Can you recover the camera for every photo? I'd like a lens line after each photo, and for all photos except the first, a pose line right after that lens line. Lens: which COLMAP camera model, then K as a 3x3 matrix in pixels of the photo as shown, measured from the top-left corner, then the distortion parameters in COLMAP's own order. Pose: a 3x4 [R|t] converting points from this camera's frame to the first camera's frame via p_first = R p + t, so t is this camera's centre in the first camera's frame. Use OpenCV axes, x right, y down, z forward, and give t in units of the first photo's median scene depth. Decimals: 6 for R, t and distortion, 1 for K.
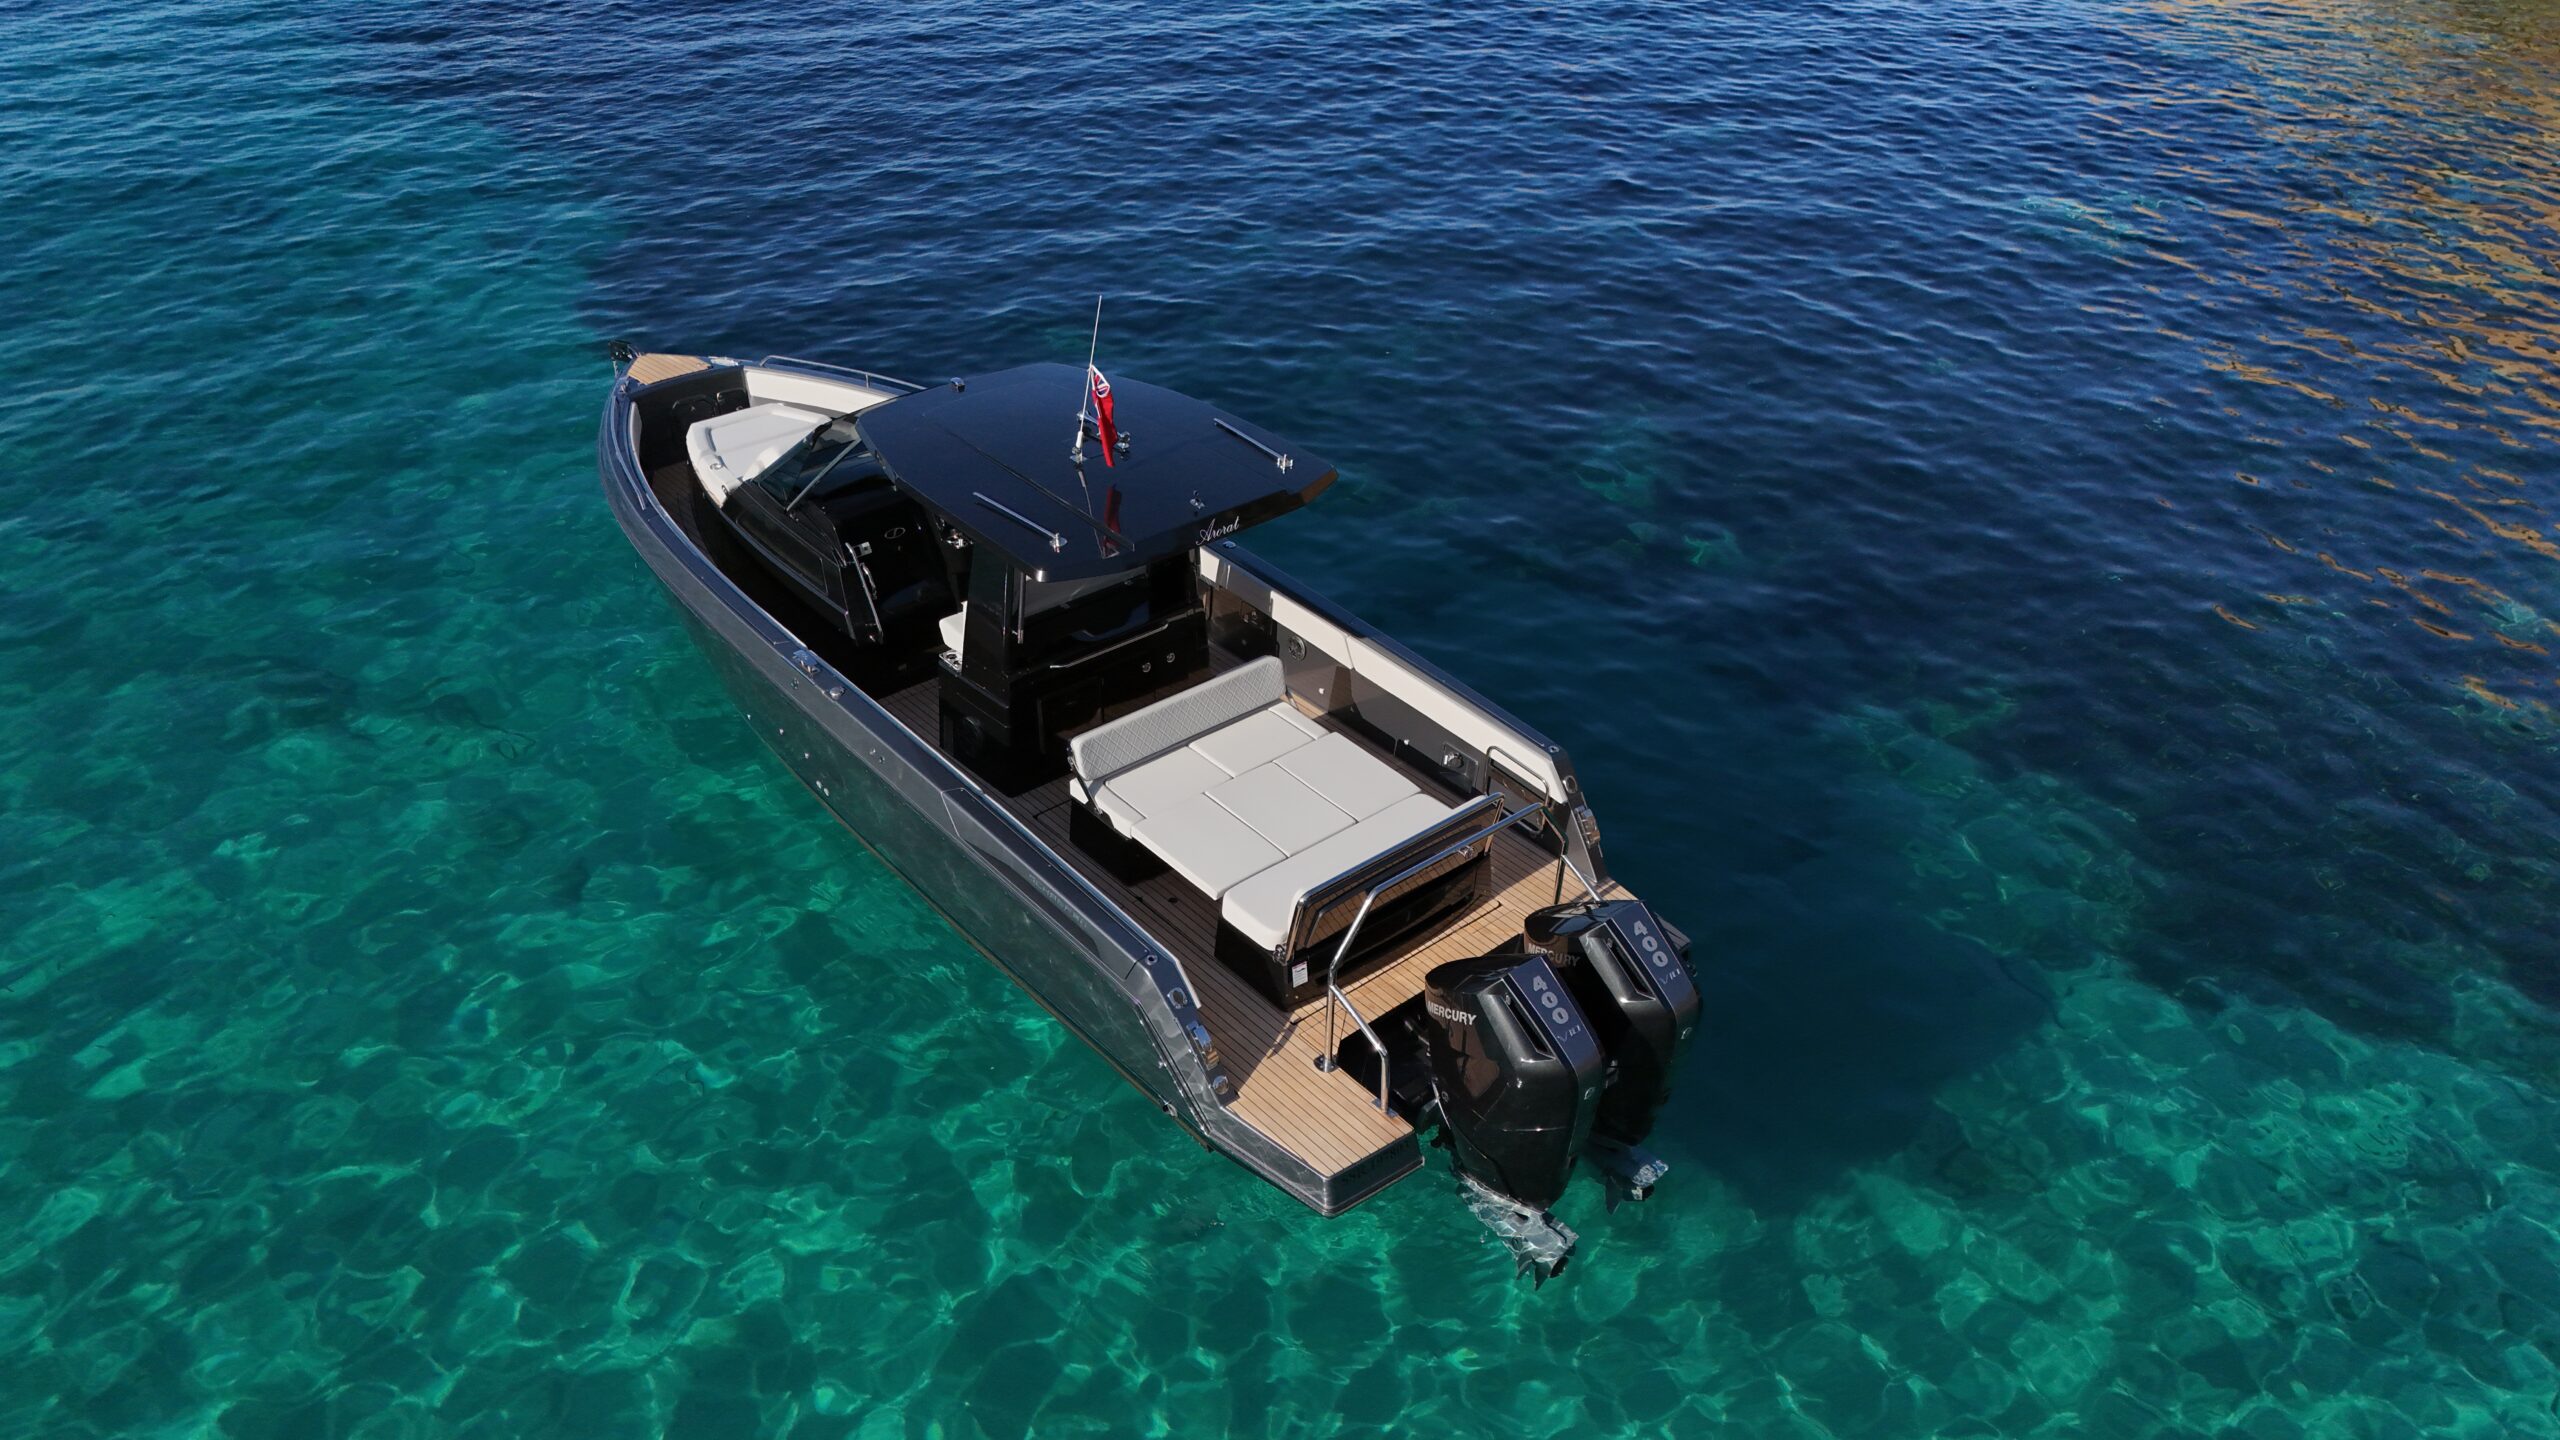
lens RADIAL K [[1847.4, 0, 1280.0], [0, 1847.4, 720.0], [0, 0, 1]] dist [0.054155, -0.061472]
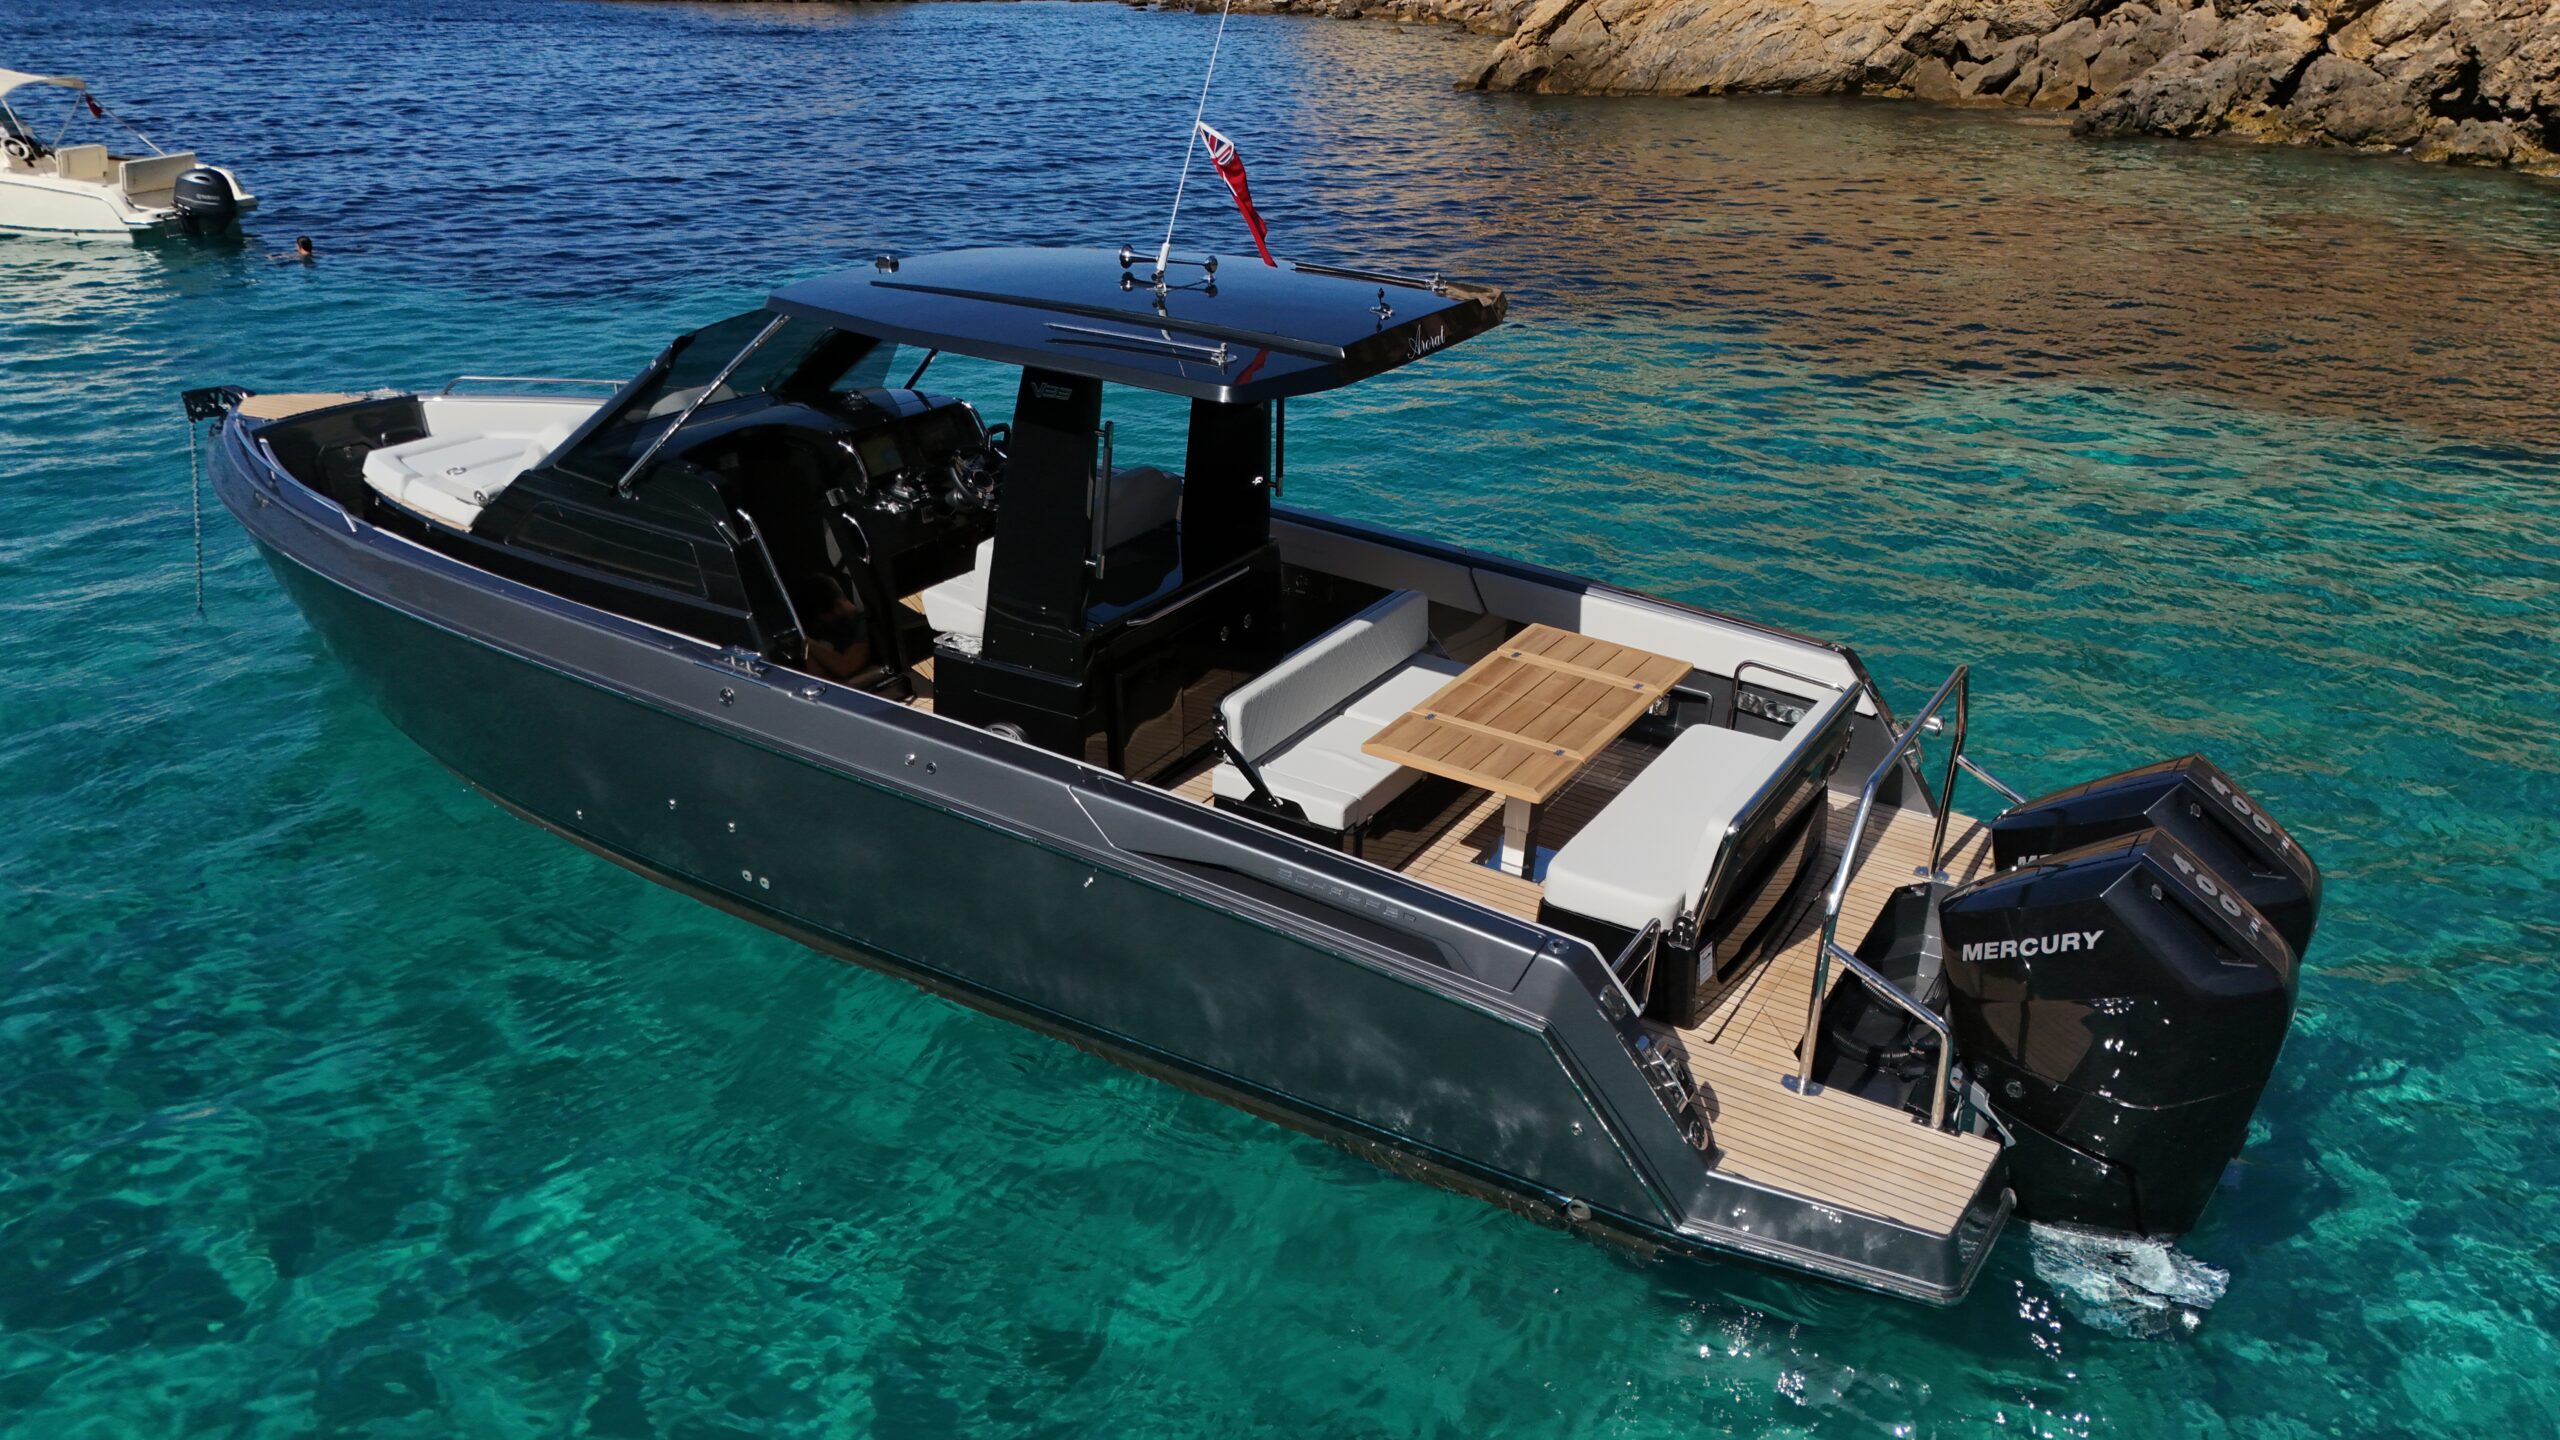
lens RADIAL K [[1847.4, 0, 1280.0], [0, 1847.4, 720.0], [0, 0, 1]] dist [0.054155, -0.061472]
pose [[0.950318, -0.107329, 0.292191, -0.276209], [0.146808, 0.982261, -0.116667, 0.094416], [-0.274486, 0.153766, 0.949217, 0.347609]]
